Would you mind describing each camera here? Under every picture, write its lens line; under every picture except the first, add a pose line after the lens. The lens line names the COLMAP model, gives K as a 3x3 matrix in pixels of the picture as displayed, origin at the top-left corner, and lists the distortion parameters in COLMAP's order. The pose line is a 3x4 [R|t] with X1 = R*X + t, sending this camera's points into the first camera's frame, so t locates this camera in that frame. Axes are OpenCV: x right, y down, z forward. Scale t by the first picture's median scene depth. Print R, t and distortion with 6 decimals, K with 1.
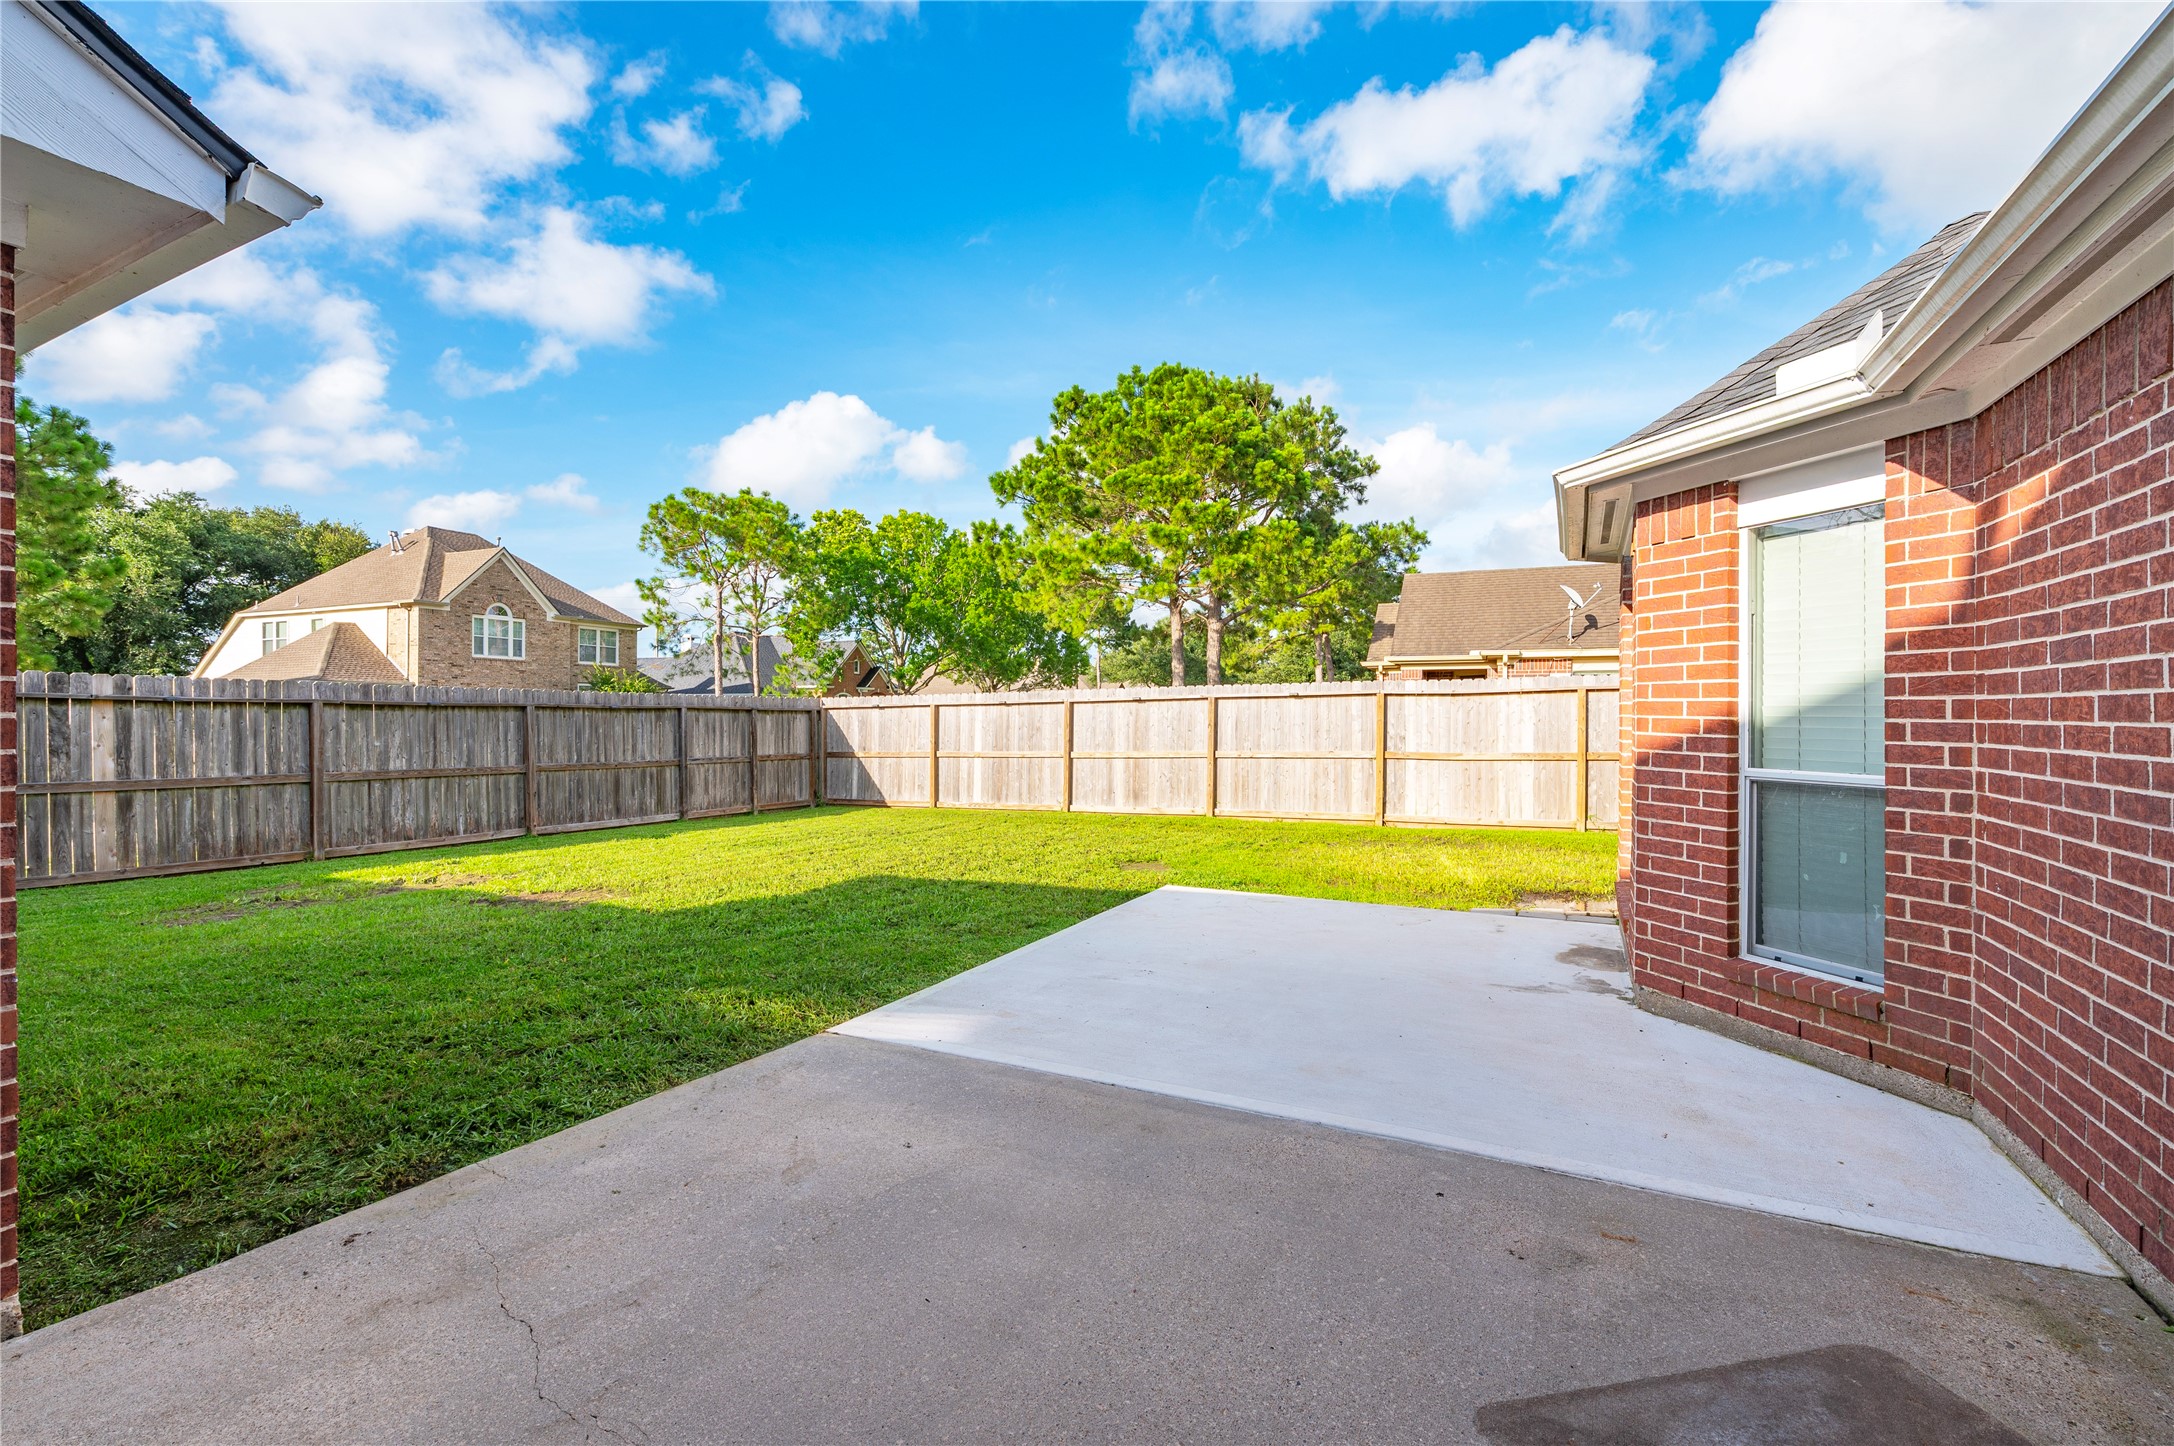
lens RADIAL K [[928.0, 0, 1088.1], [0, 928.0, 720.5], [0, 0, 1]] dist [-0.007717, 0.000061]
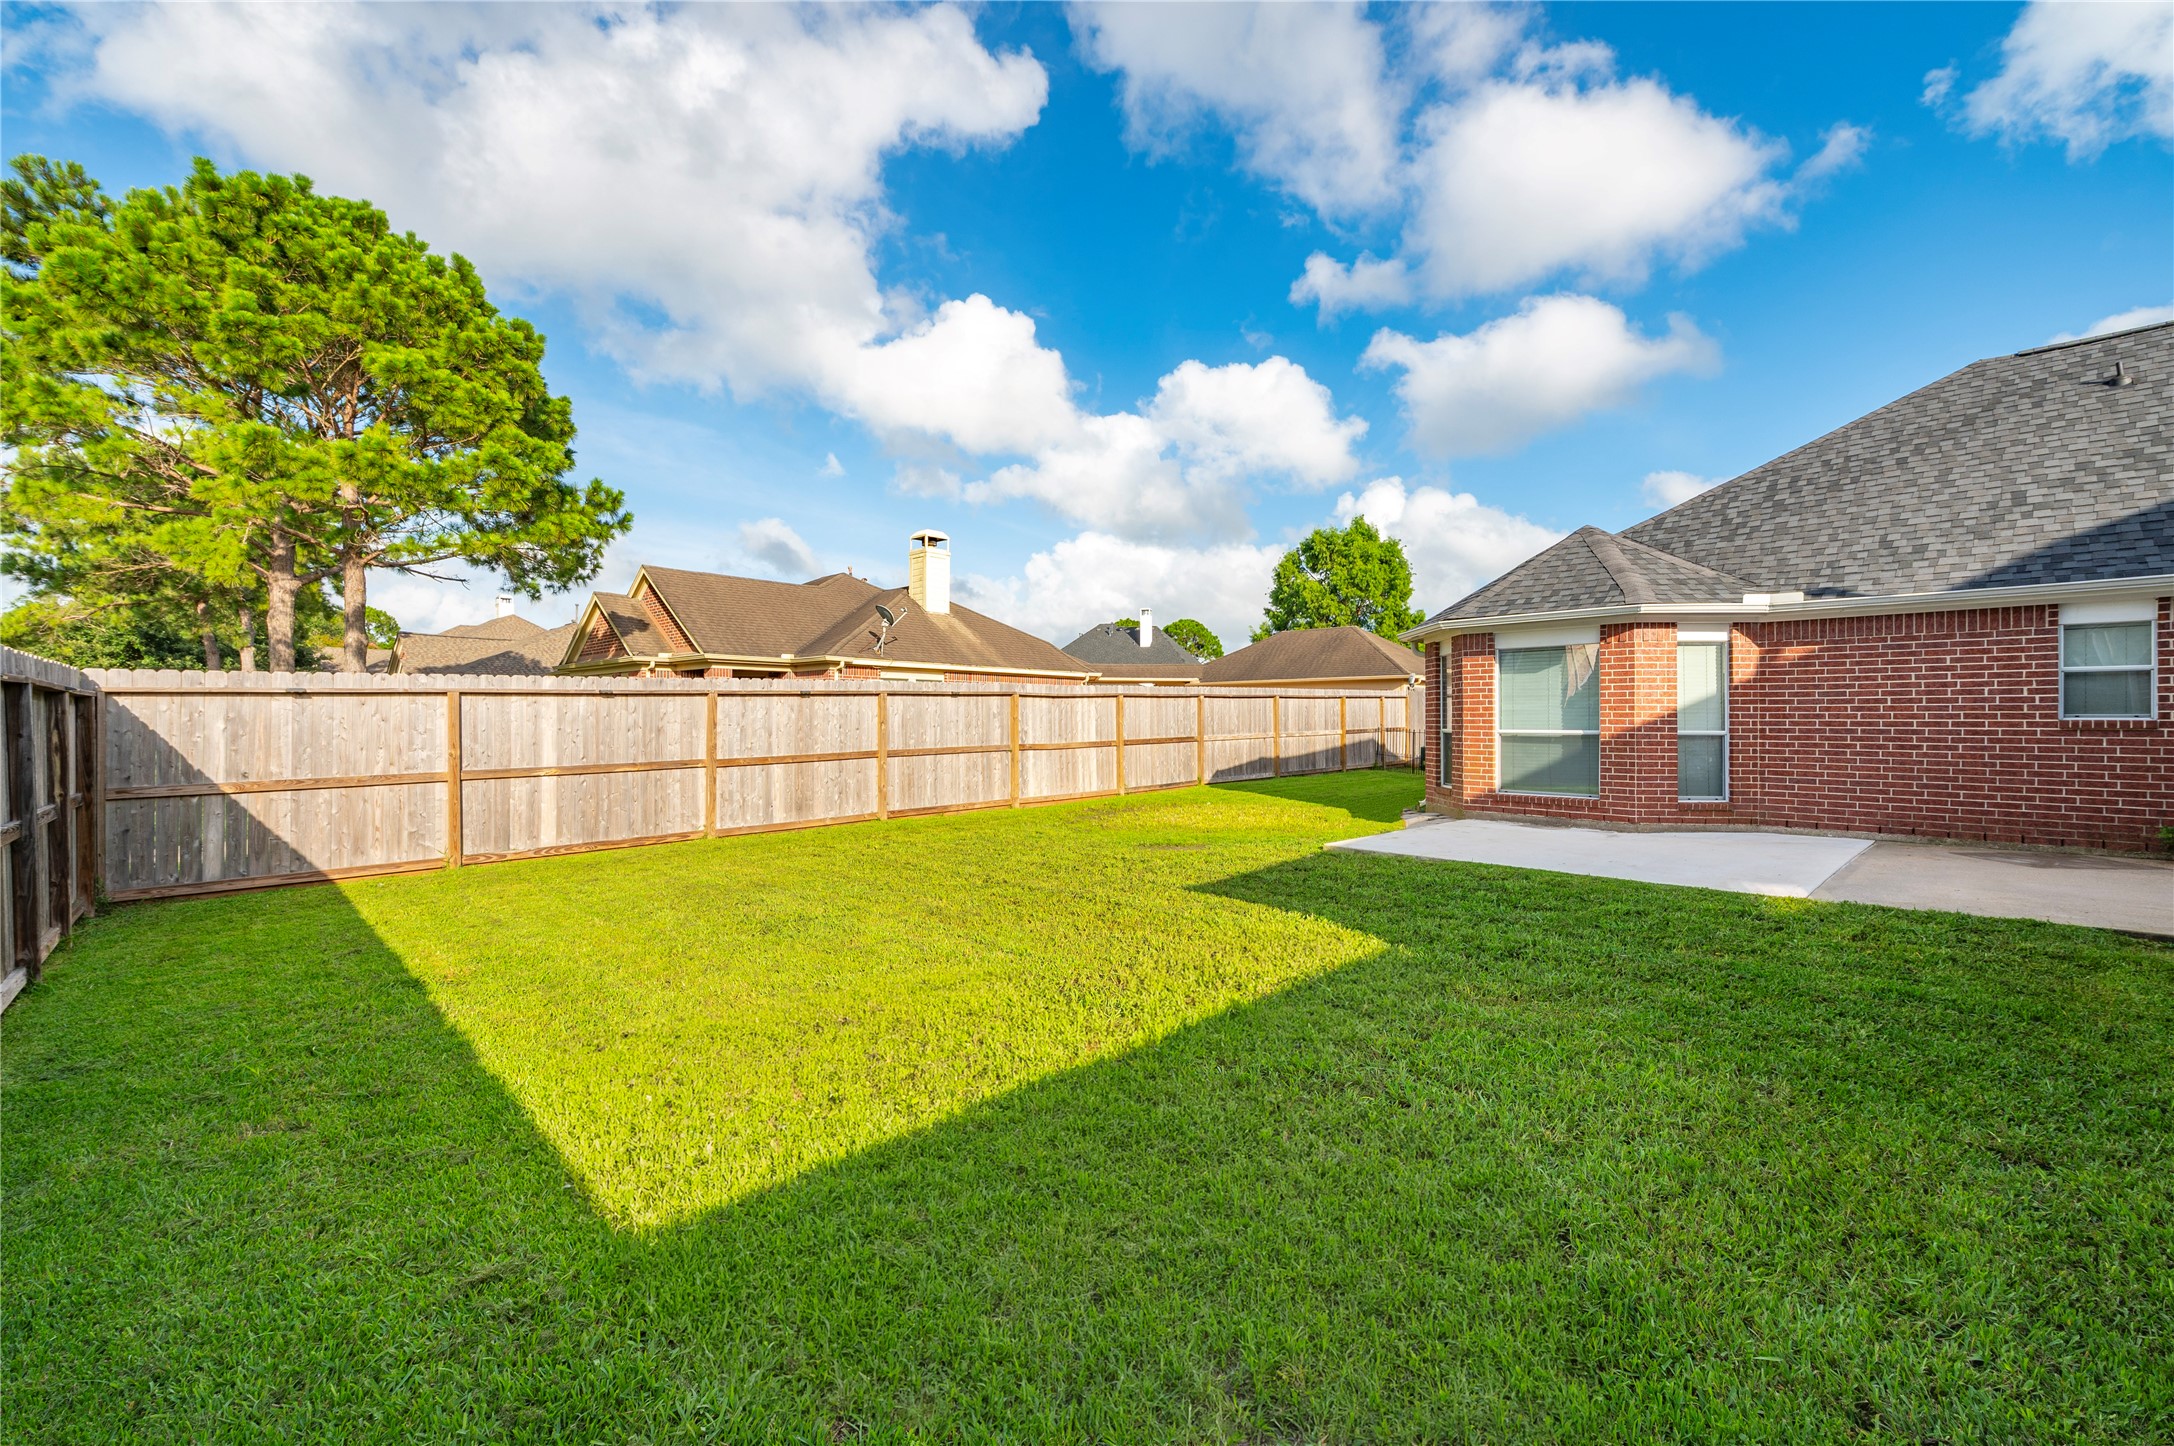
lens RADIAL K [[906.6, 0, 1086.5], [0, 906.6, 717.8], [0, 0, 1]] dist [0.000023, -0.000057]
pose [[0.327856, 0.001196, 0.944727, -1.043462], [0.005140, 0.999982, -0.003050, 0.006177], [-0.944714, 0.005855, 0.327844, 0.785382]]
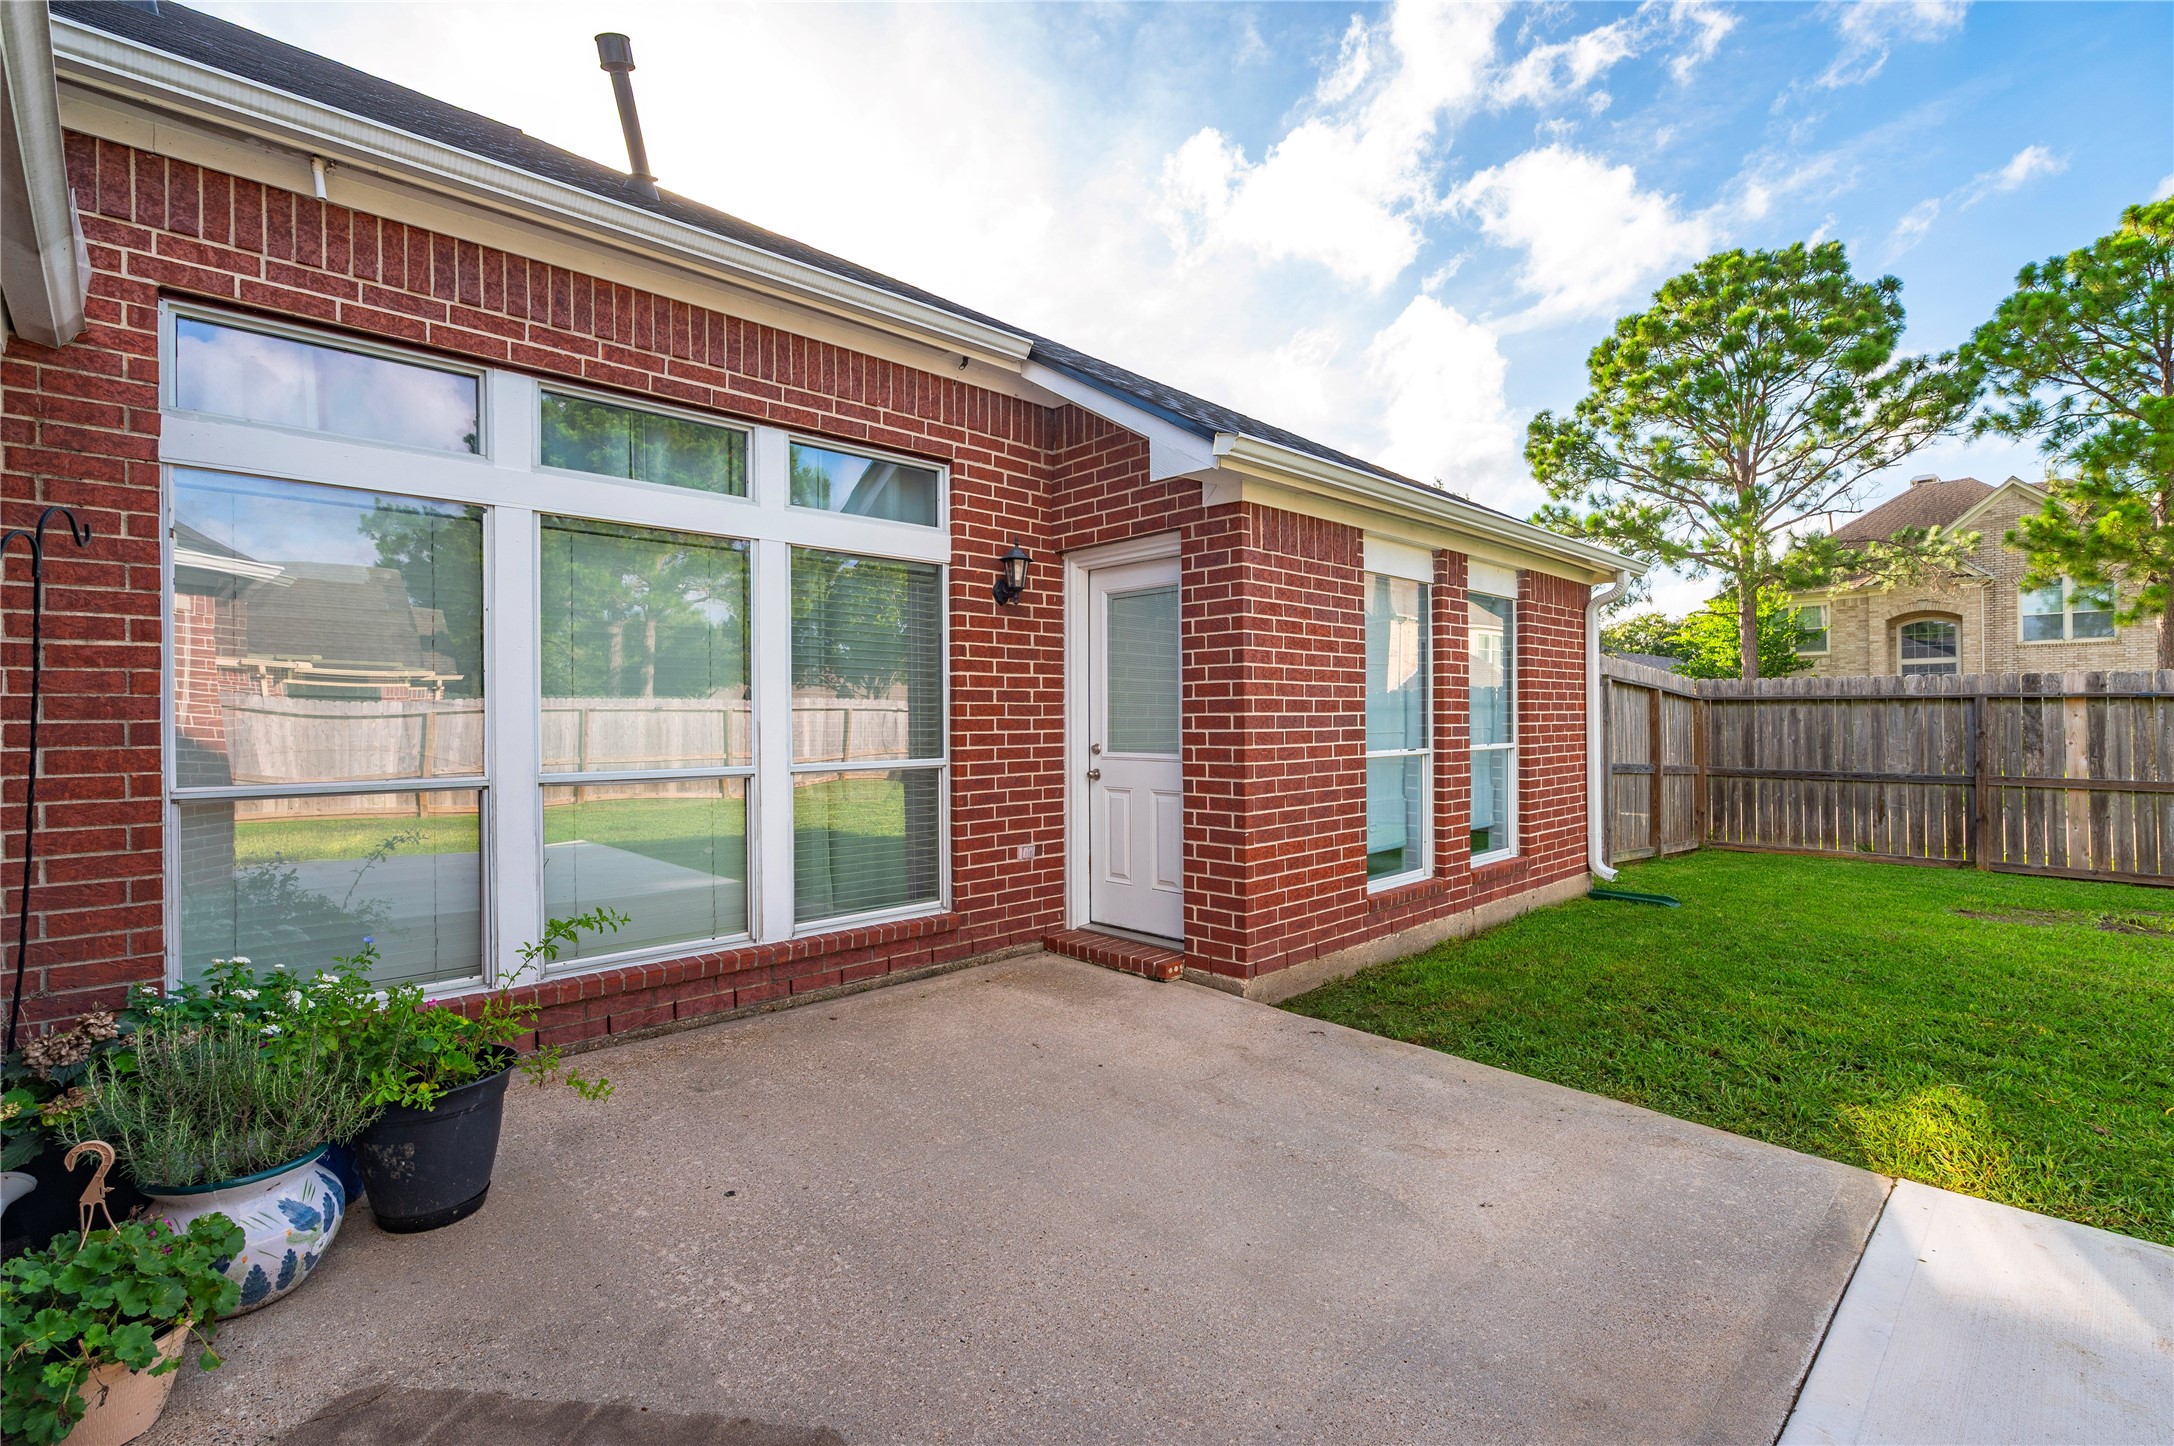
lens RADIAL K [[979.2, 0, 1101.3], [0, 979.2, 711.4], [0, 0, 1]] dist [-0.011054, 0.000389]
pose [[-0.309470, -0.010449, -0.950852, 0.262228], [0.001135, 0.999935, -0.011358, 0.003380], [0.950908, -0.004594, -0.309438, 0.316731]]
